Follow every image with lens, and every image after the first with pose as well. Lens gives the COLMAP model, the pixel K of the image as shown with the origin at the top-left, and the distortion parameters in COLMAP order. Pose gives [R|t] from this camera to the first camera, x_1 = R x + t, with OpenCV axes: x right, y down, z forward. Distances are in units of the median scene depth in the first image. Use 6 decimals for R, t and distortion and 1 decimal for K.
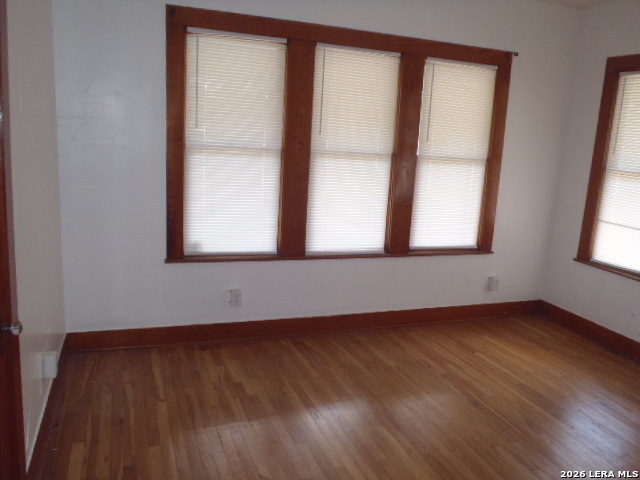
lens RADIAL K [[546.4, 0, 318.7], [0, 546.4, 237.5], [0, 0, 1]] dist [-0.071619, 0.073645]
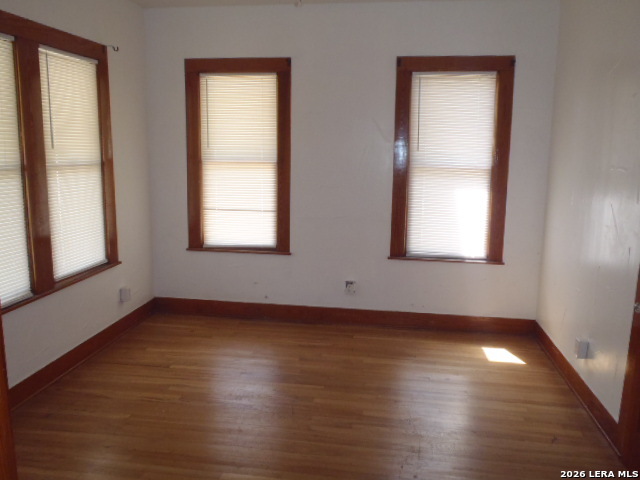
lens RADIAL K [[546.4, 0, 318.7], [0, 546.4, 237.5], [0, 0, 1]] dist [-0.071619, 0.073645]
pose [[0.482627, -0.204147, 0.851701, -0.331626], [0.188884, 0.973832, 0.126387, -0.074714], [-0.855216, 0.099875, 0.508558, 0.262033]]
